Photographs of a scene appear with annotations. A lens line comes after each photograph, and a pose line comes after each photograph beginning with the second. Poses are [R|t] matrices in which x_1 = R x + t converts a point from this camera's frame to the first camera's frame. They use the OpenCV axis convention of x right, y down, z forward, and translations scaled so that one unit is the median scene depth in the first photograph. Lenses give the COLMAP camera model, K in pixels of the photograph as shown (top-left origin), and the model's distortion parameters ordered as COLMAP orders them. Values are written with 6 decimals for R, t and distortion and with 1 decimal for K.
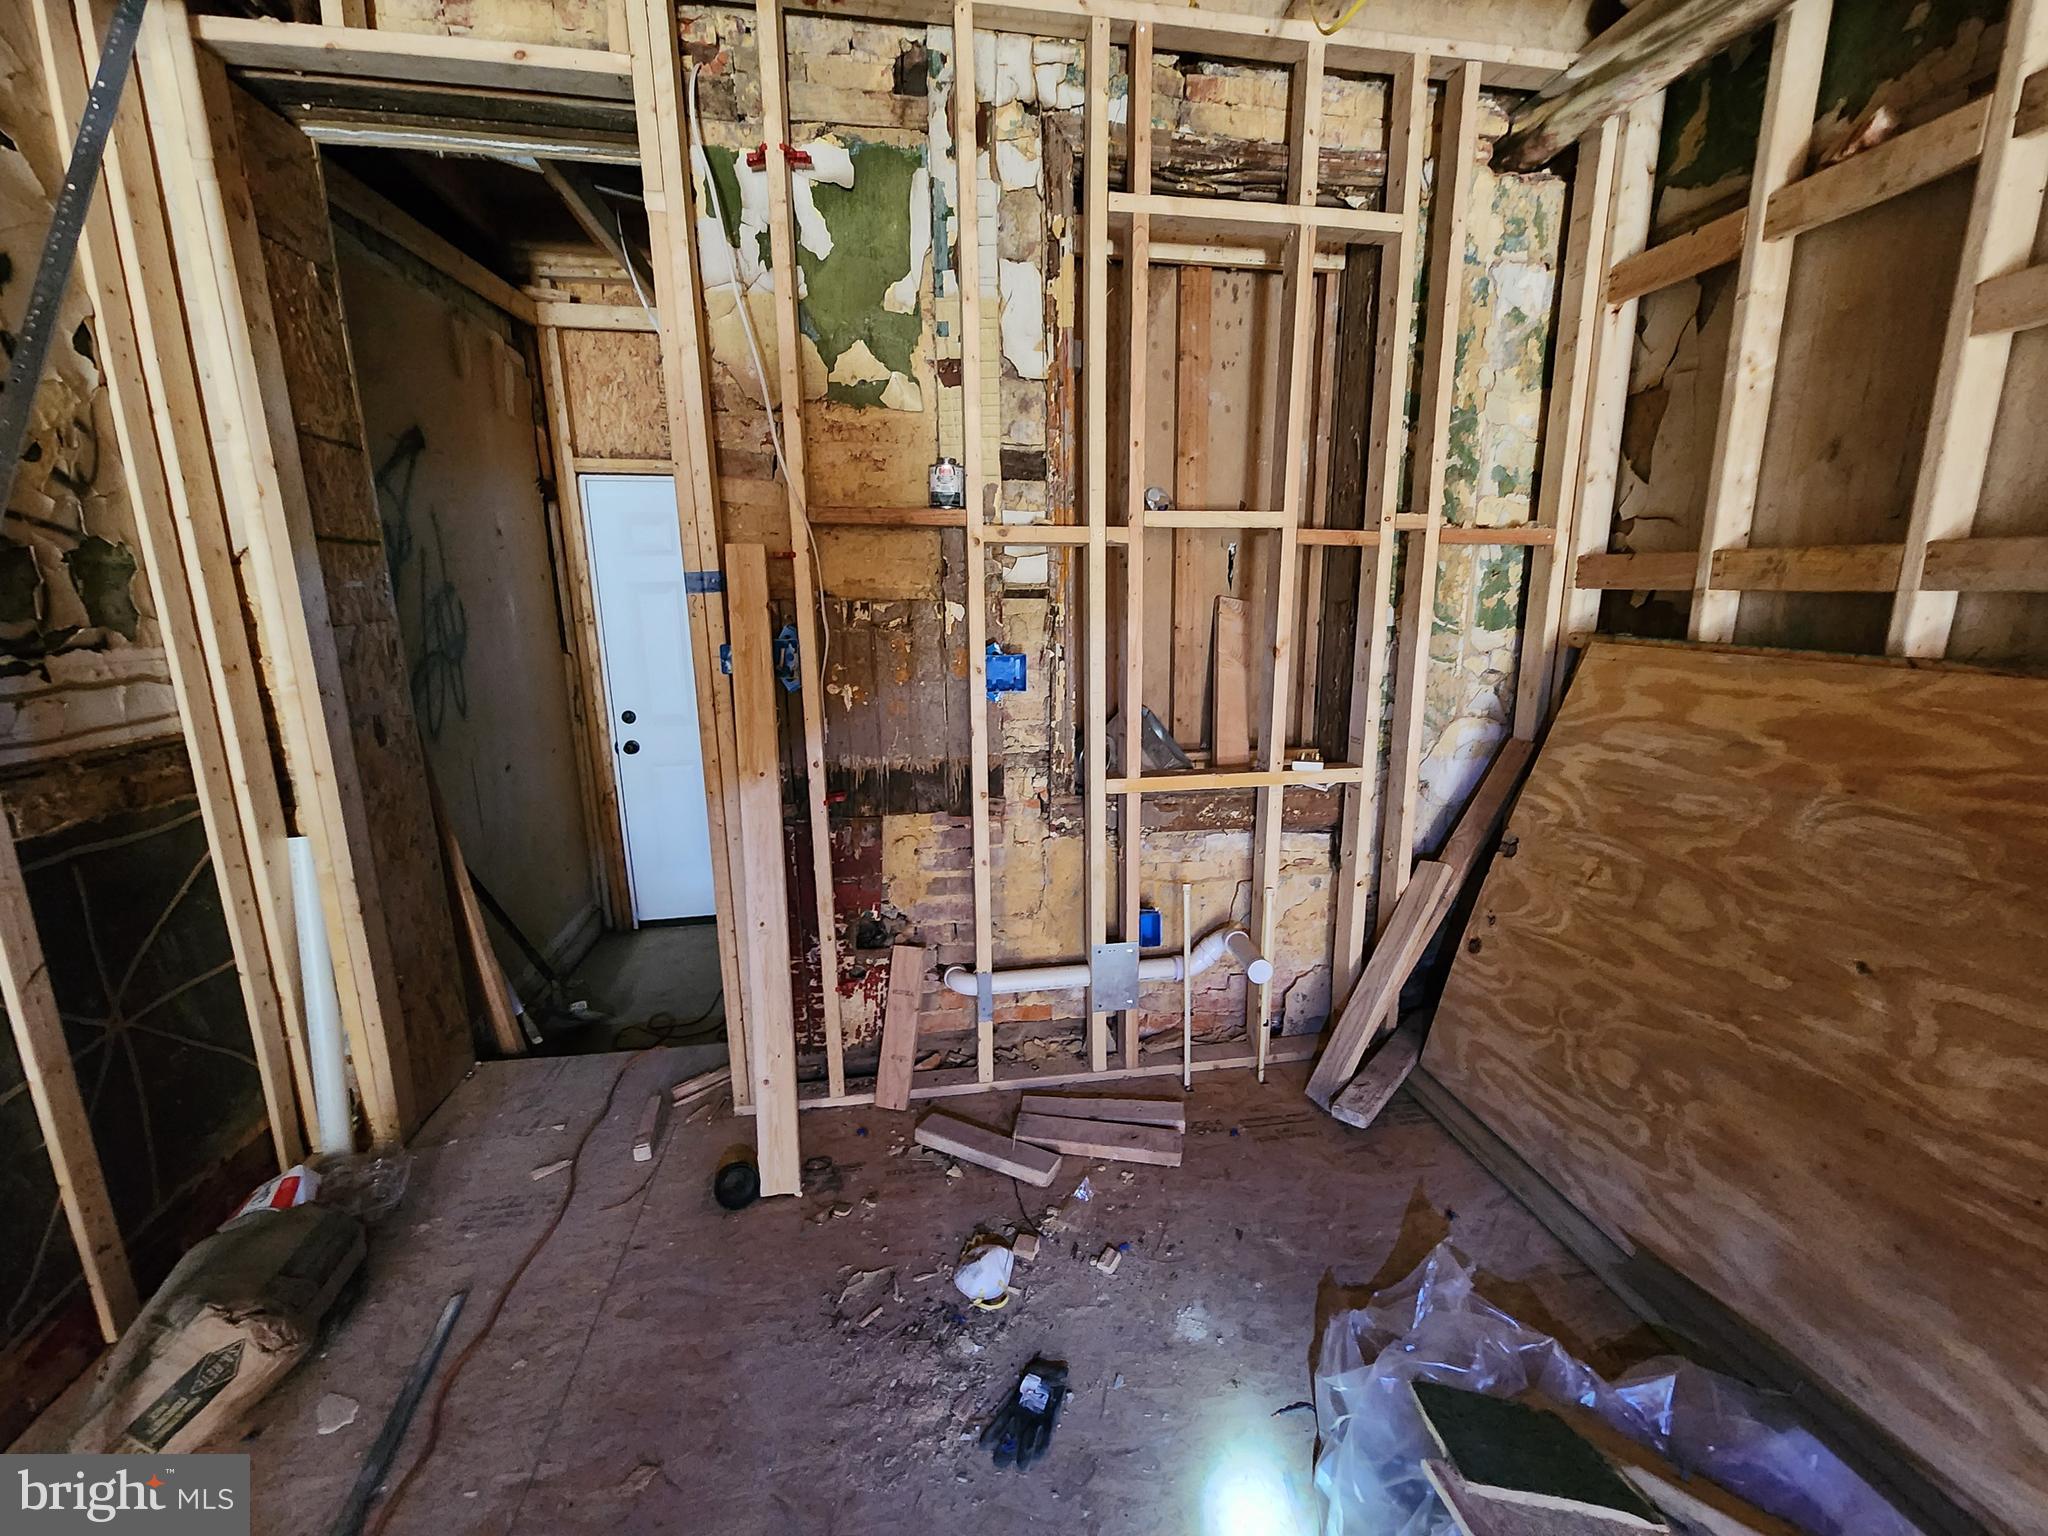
lens RADIAL K [[833.6, 0, 1037.0], [0, 833.6, 774.8], [0, 0, 1]] dist [-0.000348, 0.000120]
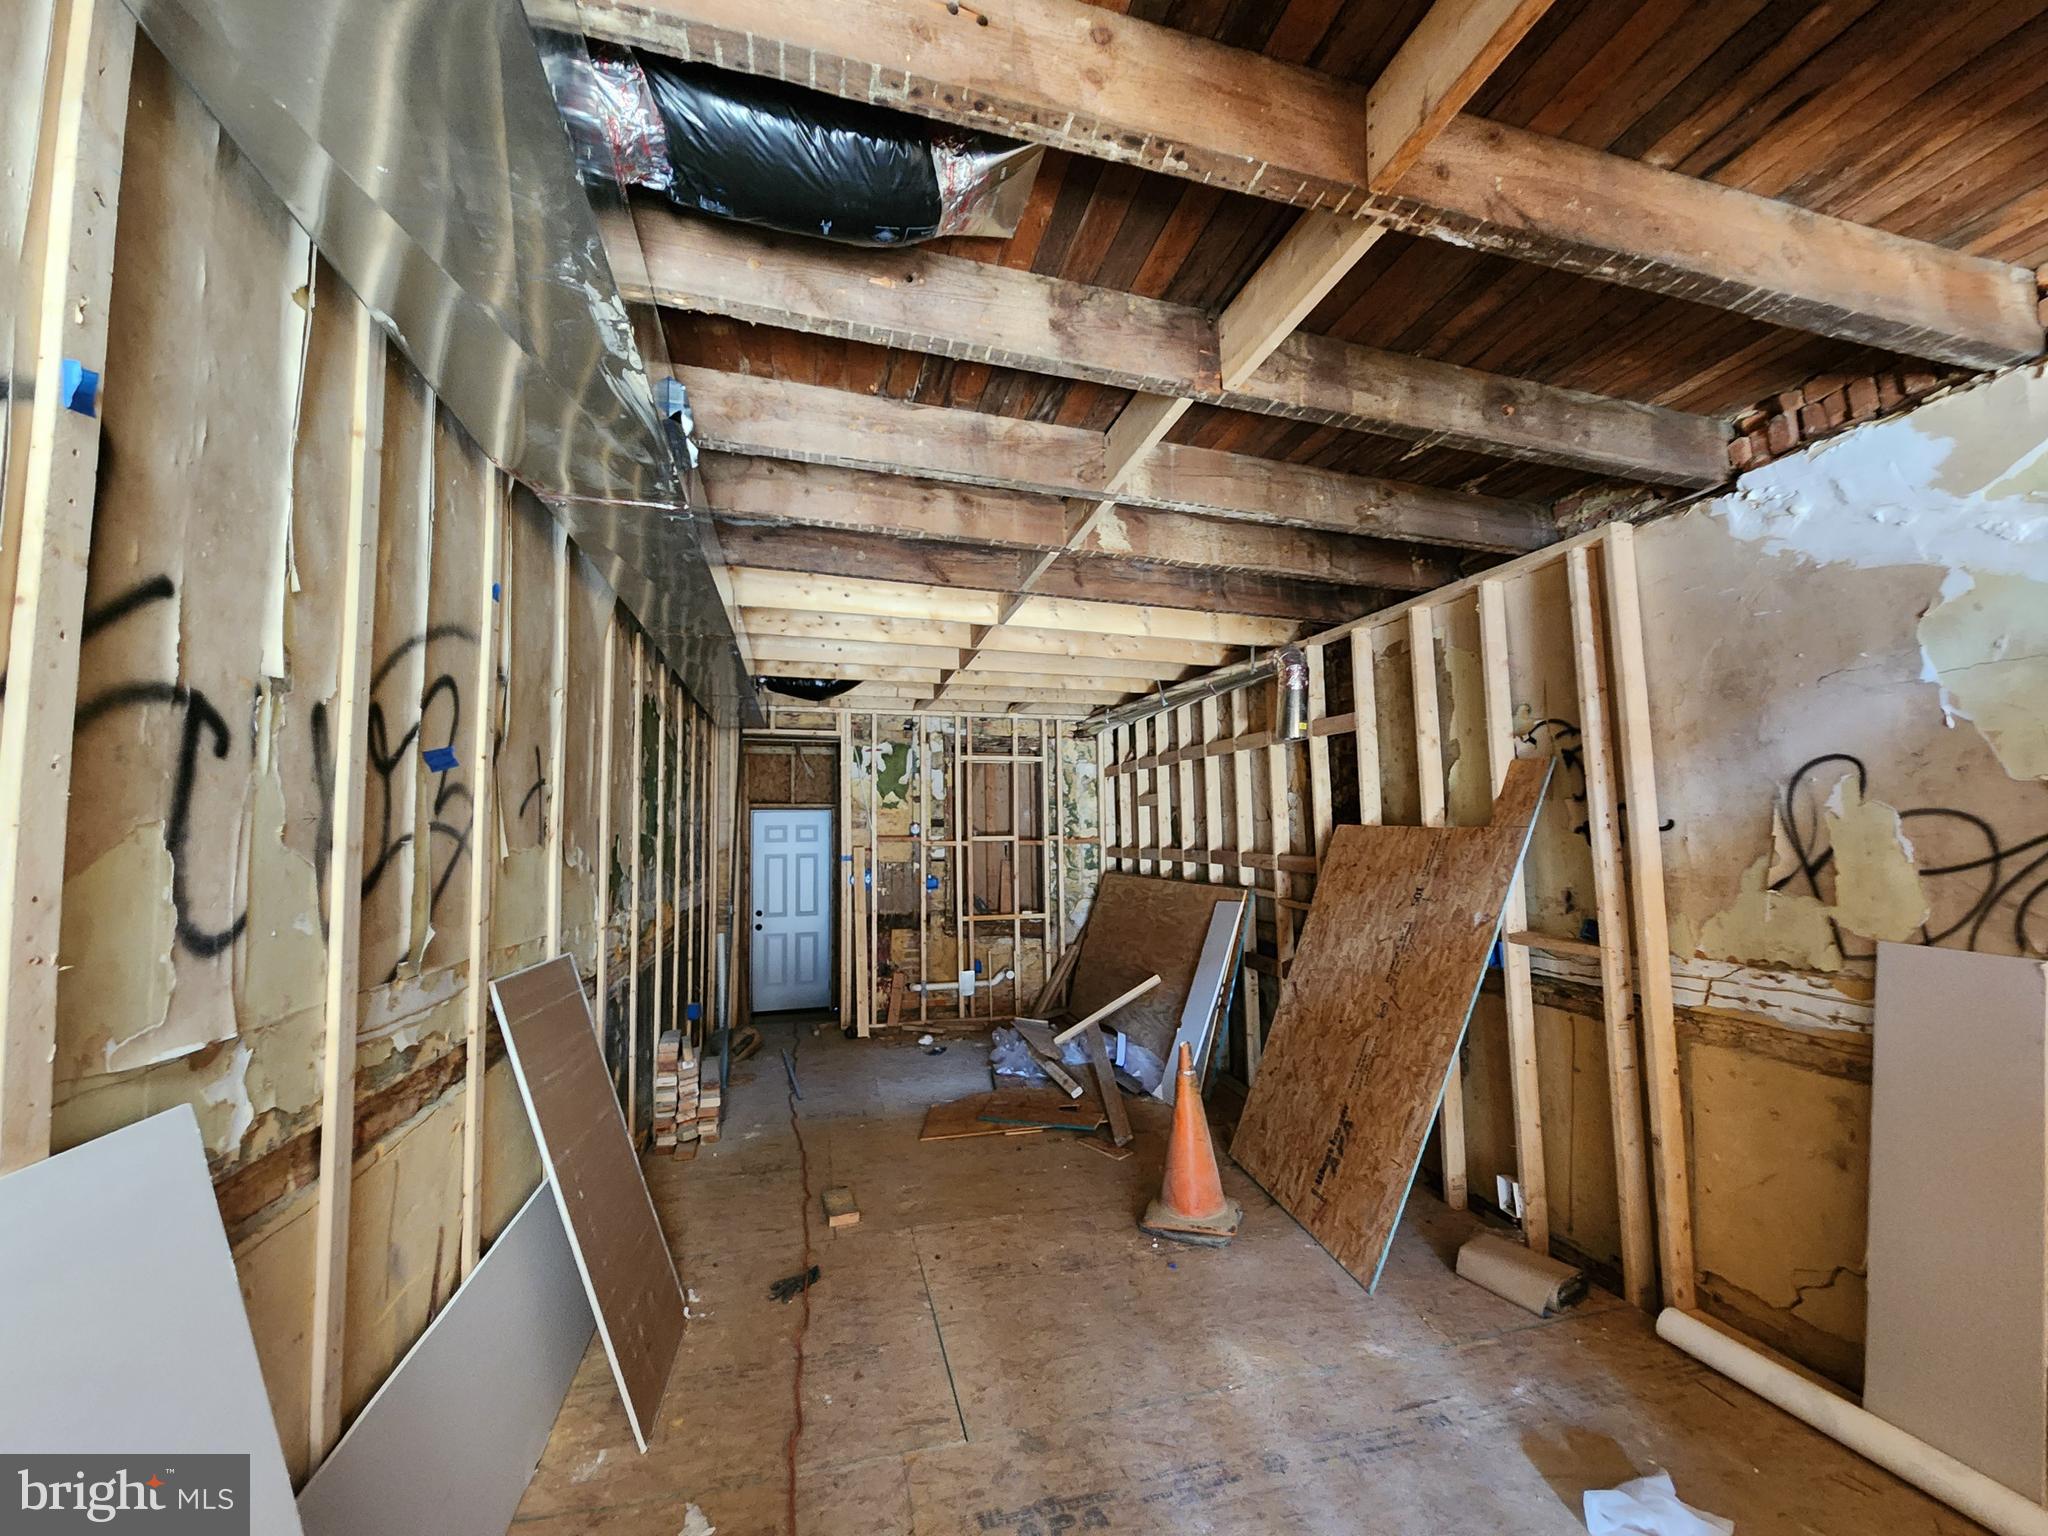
lens RADIAL K [[833.6, 0, 1037.0], [0, 833.6, 774.8], [0, 0, 1]] dist [-0.000348, 0.000120]
pose [[0.994653, 0.001339, 0.103267, 0.034472], [0.029009, 0.956039, -0.291800, 0.423680], [-0.099118, 0.293235, 0.950888, -2.223193]]
